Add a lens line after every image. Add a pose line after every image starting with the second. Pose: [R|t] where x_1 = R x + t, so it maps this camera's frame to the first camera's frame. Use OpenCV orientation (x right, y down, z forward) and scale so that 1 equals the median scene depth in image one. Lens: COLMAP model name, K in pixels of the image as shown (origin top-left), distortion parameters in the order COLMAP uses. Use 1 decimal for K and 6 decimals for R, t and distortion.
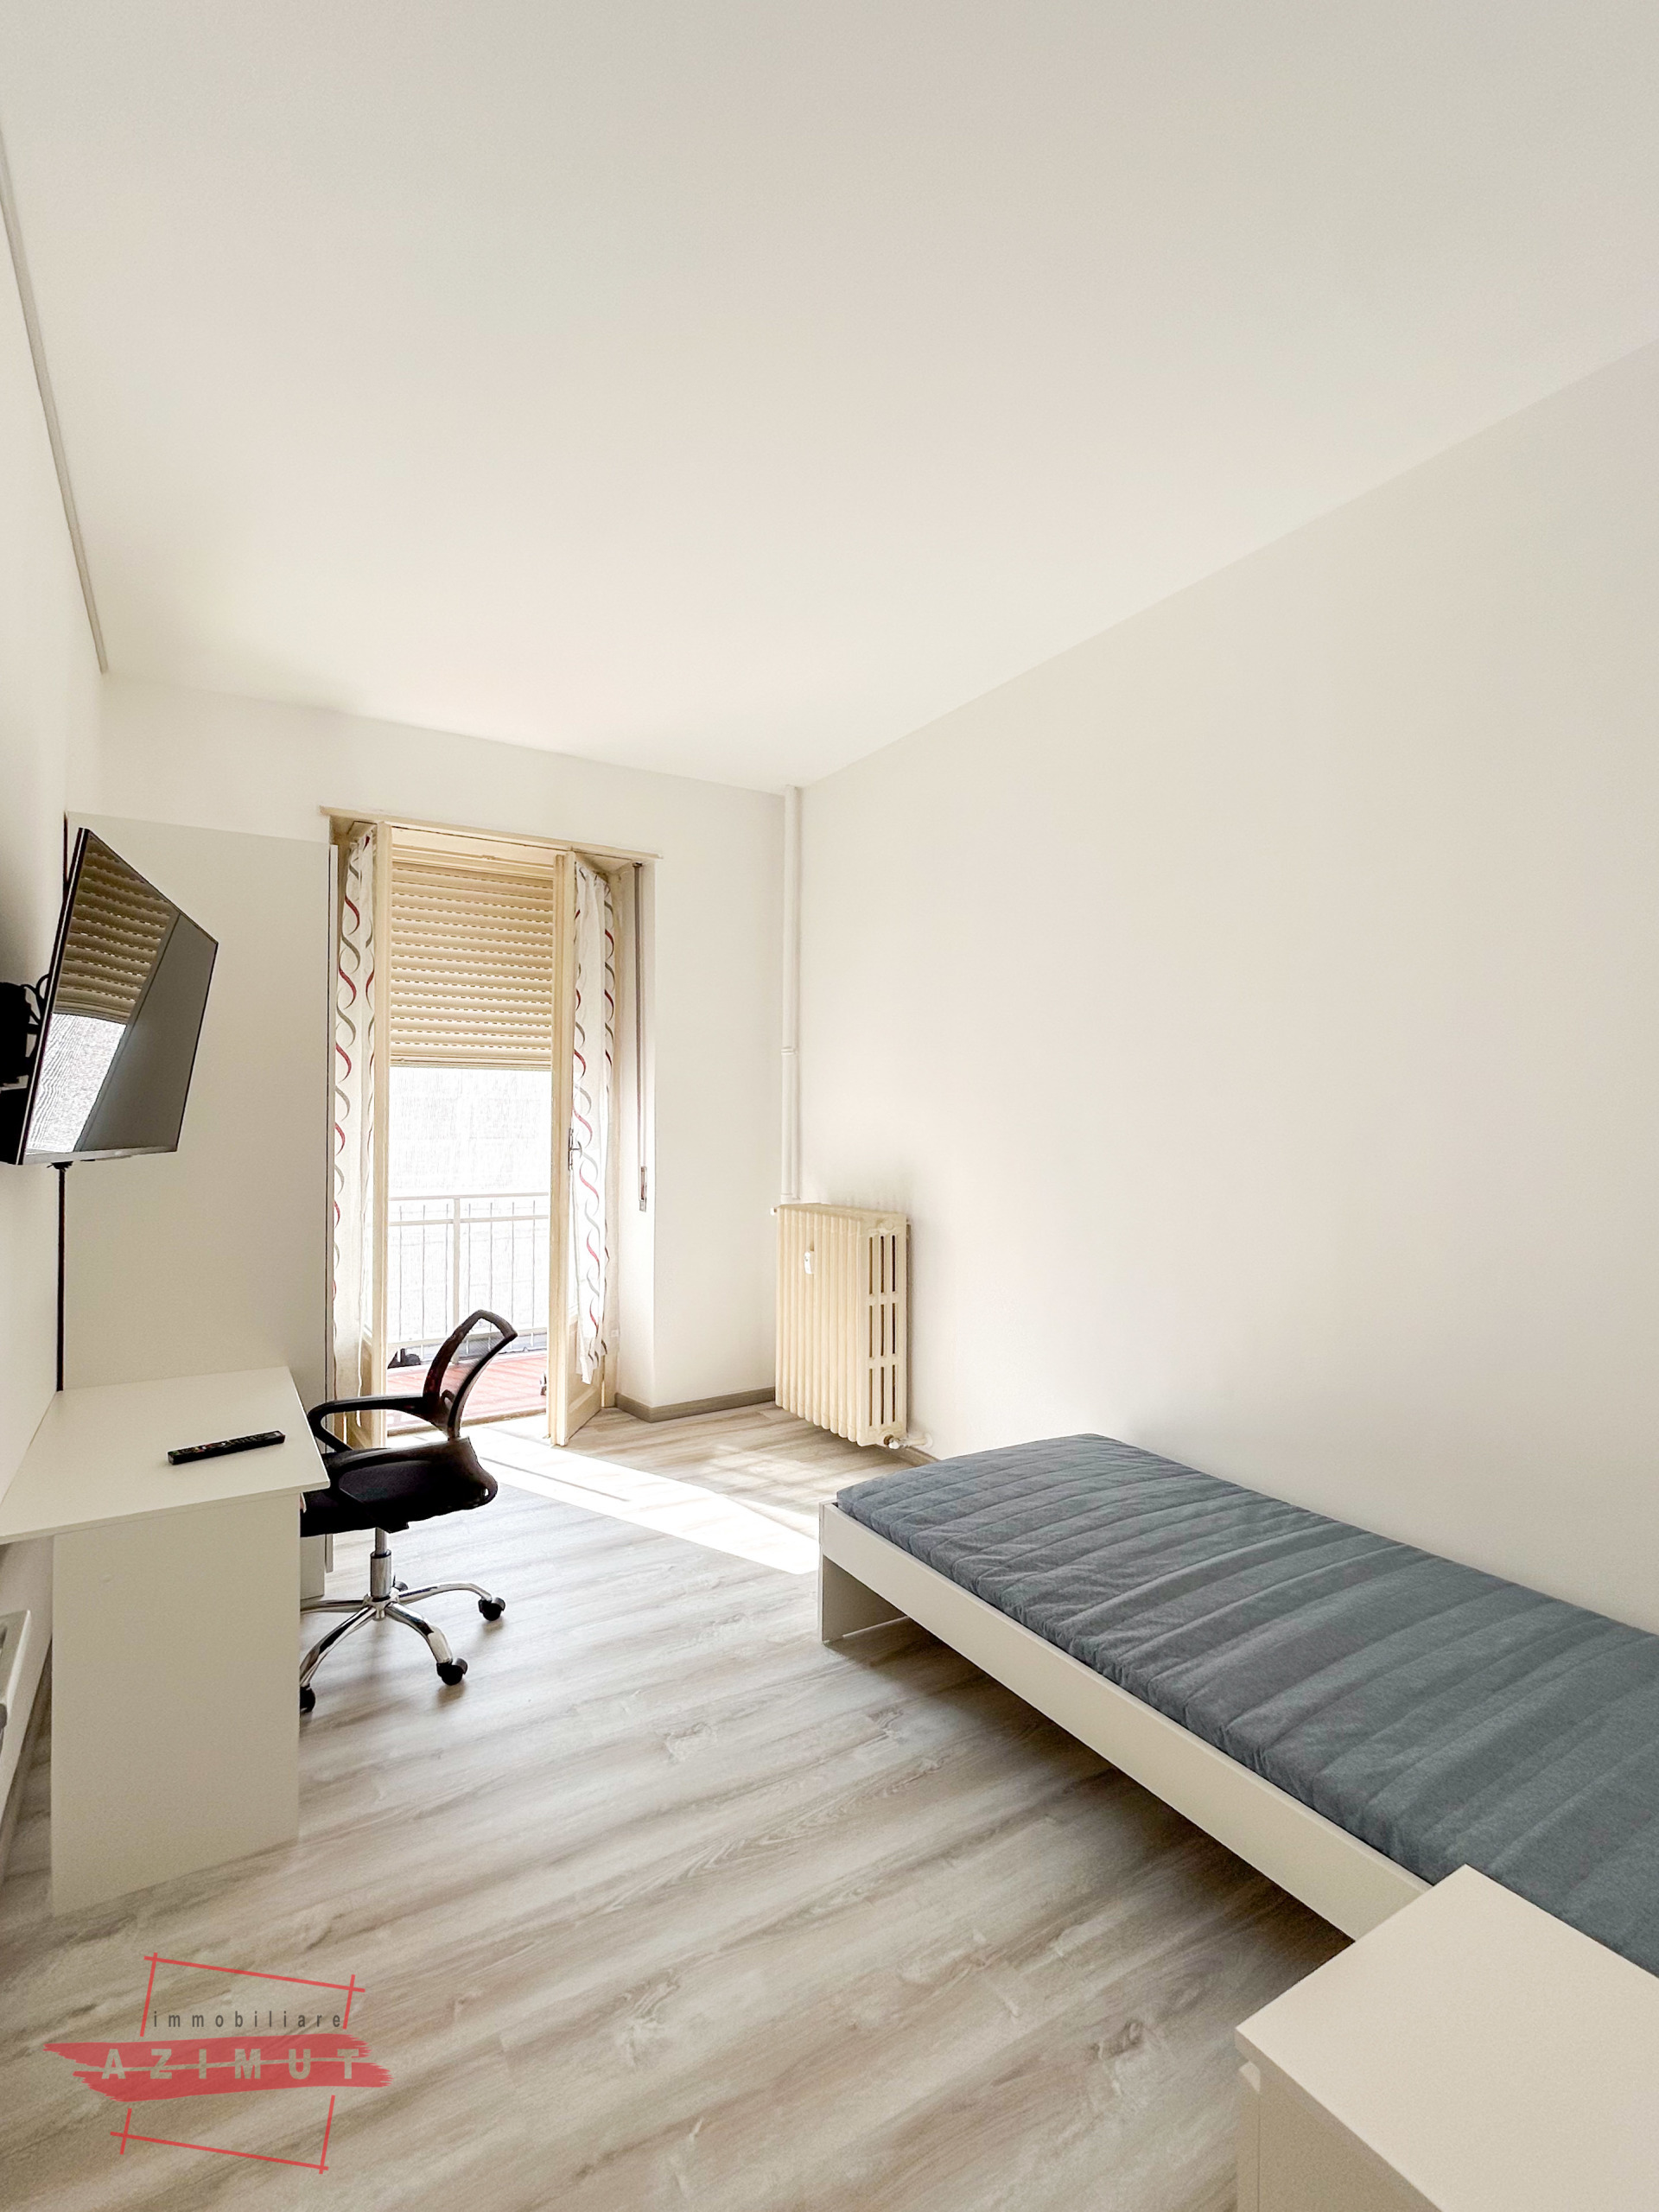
lens RADIAL K [[905.7, 0, 829.5], [0, 905.7, 1106.0], [0, 0, 1]] dist [0.010367, -0.003665]
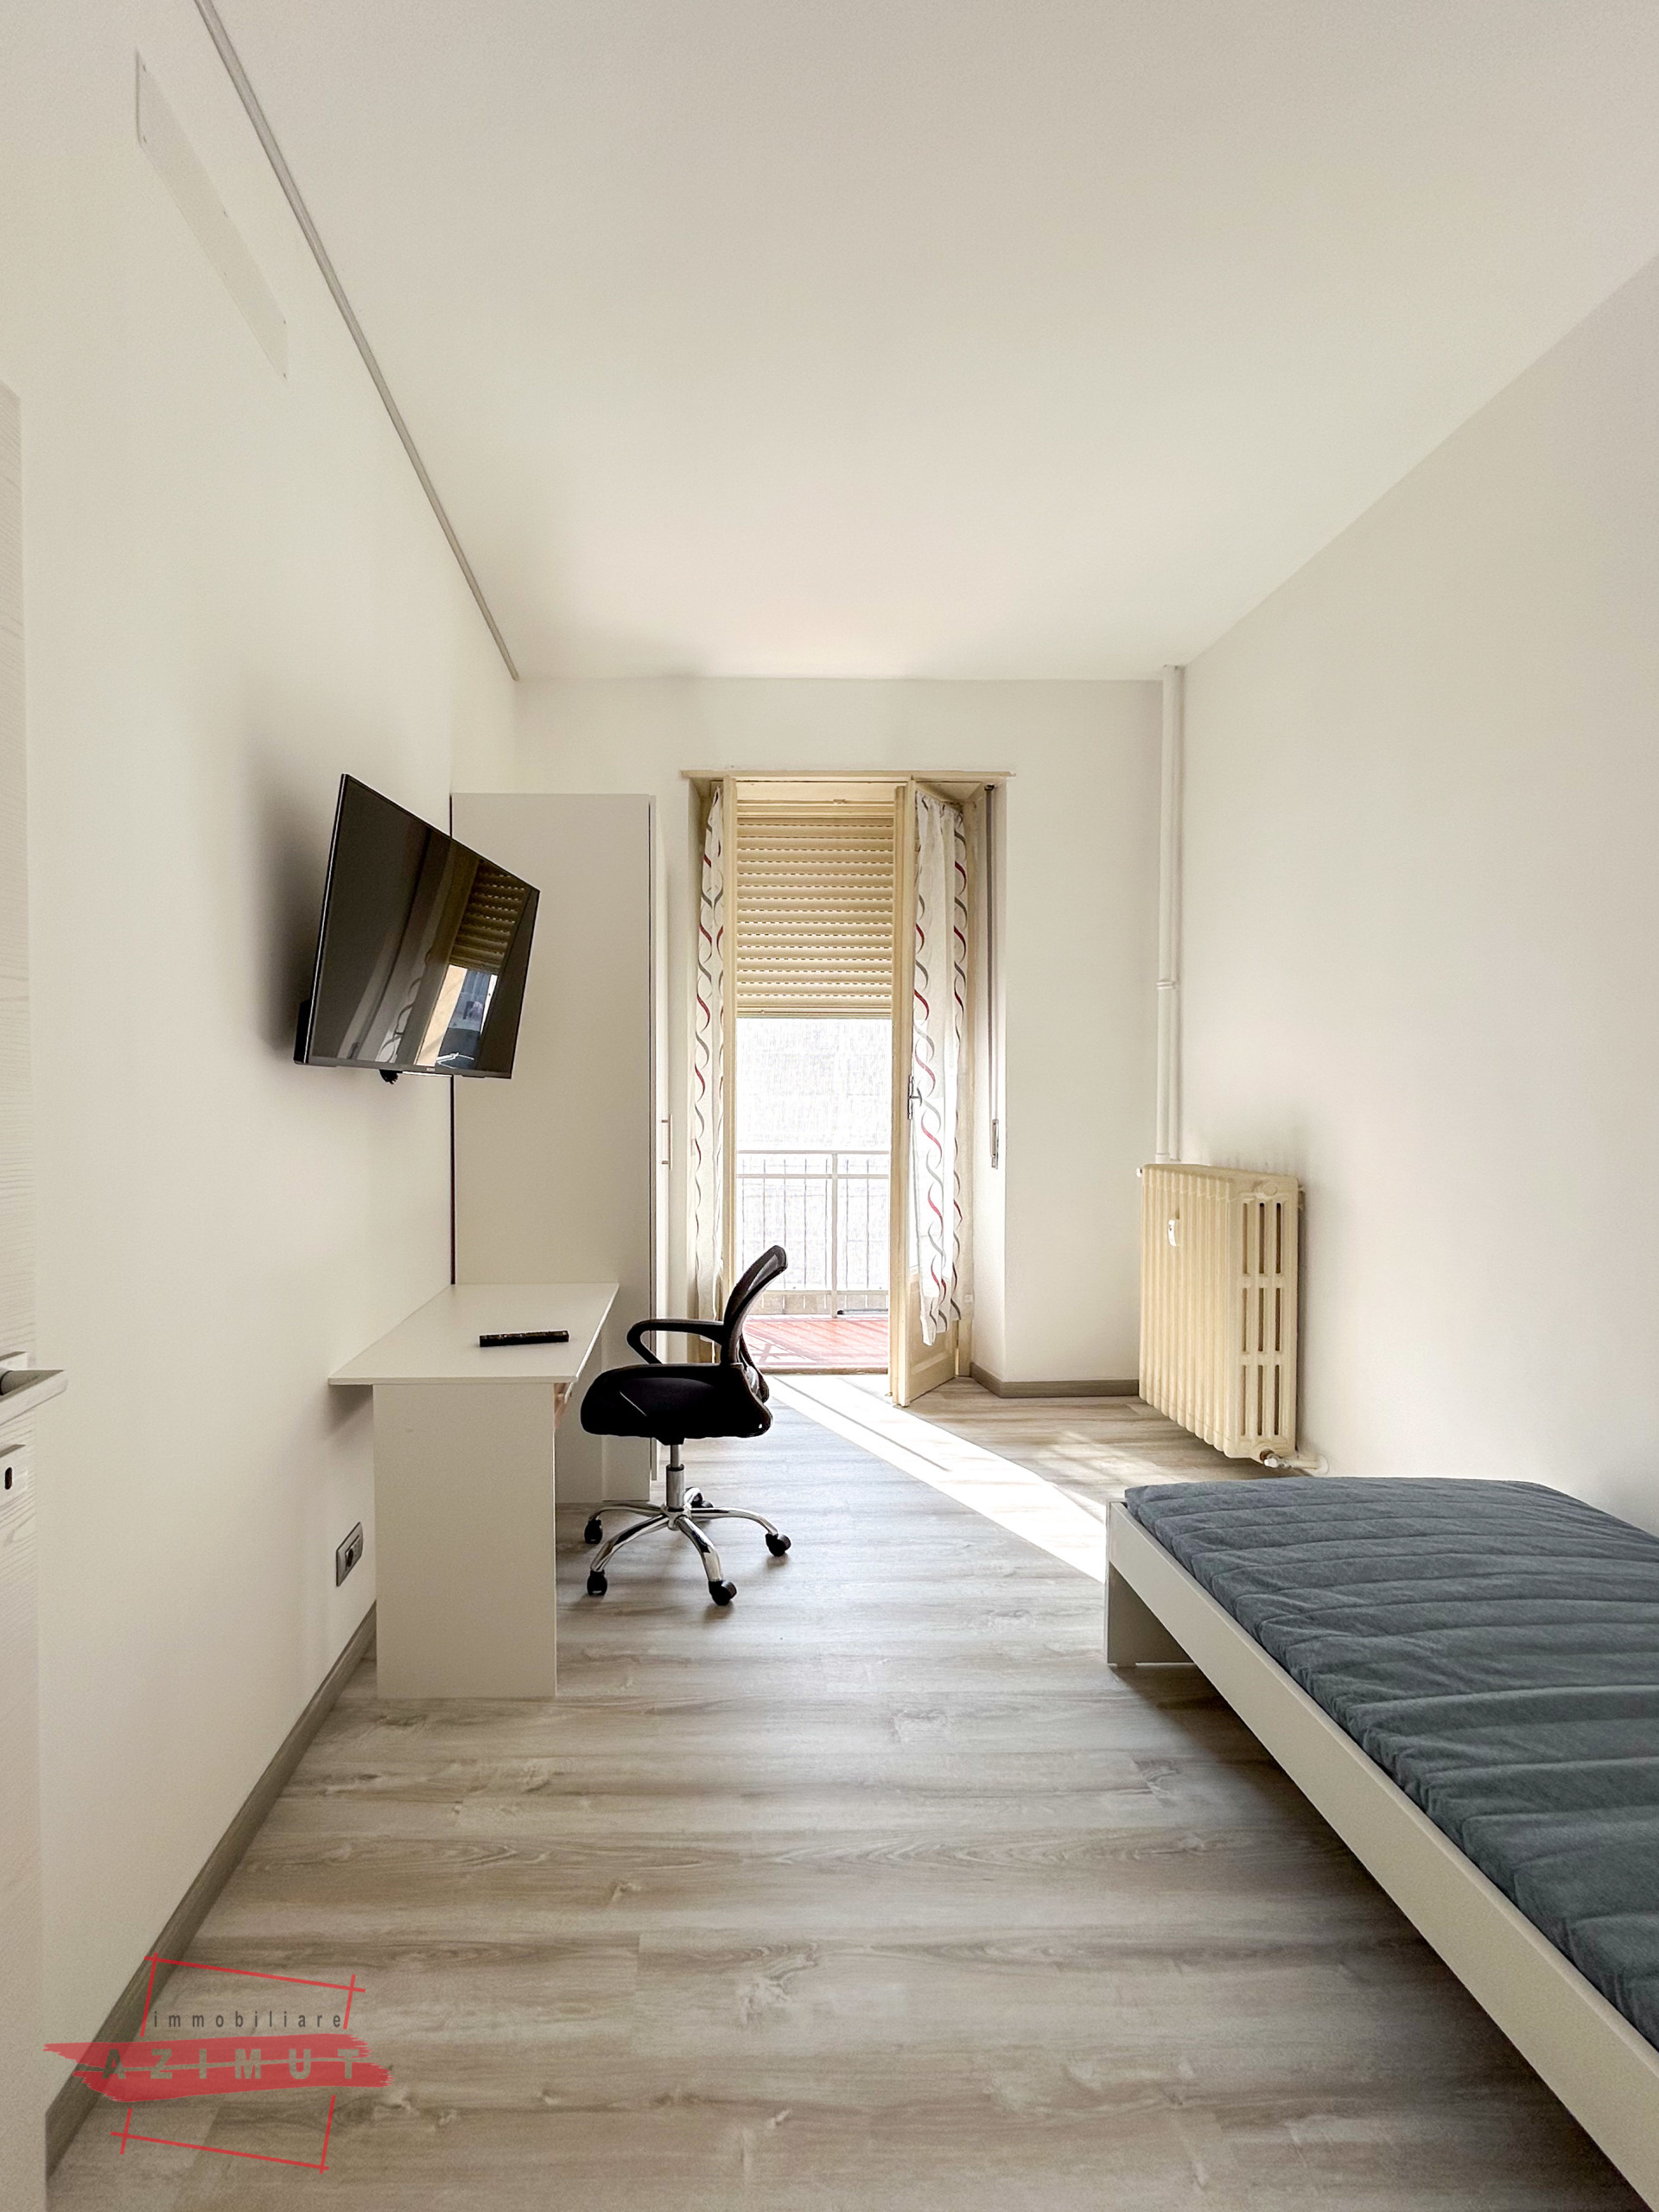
lens RADIAL K [[969.9, 0, 829.5], [0, 969.9, 1106.0], [0, 0, 1]] dist [-0.001806, 0.001067]
pose [[0.886925, 0.002230, -0.461907, 0.180039], [0.009029, 0.999714, 0.022163, 0.056589], [0.461824, -0.023828, 0.886651, 0.107103]]
